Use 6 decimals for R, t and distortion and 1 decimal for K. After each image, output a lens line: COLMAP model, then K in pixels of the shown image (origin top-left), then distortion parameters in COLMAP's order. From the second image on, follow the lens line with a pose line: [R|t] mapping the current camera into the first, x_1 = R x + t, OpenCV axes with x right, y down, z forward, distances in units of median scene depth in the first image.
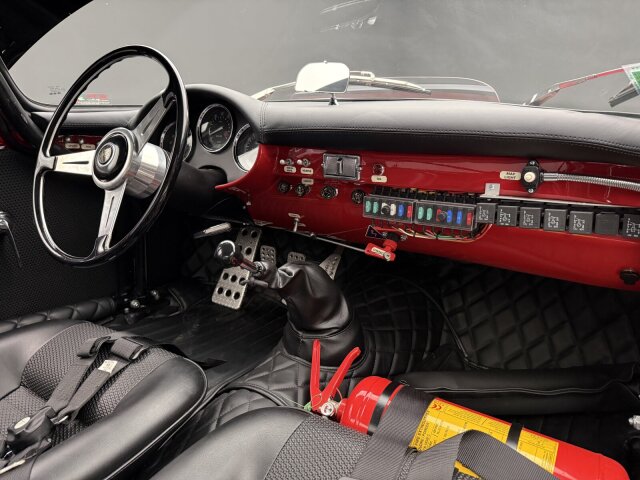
lens RADIAL K [[446.8, 0, 320.0], [0, 446.8, 240.0], [0, 0, 1]] dist [0.054825, -0.101062]
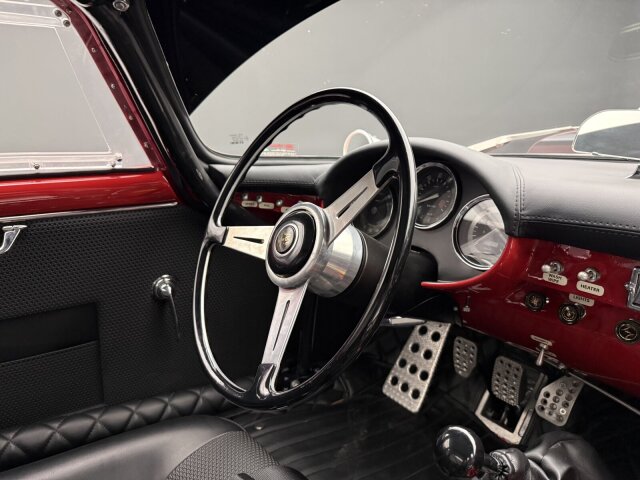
lens RADIAL K [[446.8, 0, 320.0], [0, 446.8, 240.0], [0, 0, 1]] dist [0.054825, -0.101062]
pose [[0.936359, 0.094990, -0.337949, -0.165950], [-0.111957, 0.993229, -0.031024, -0.156778], [0.332714, 0.066885, 0.940653, 0.314145]]
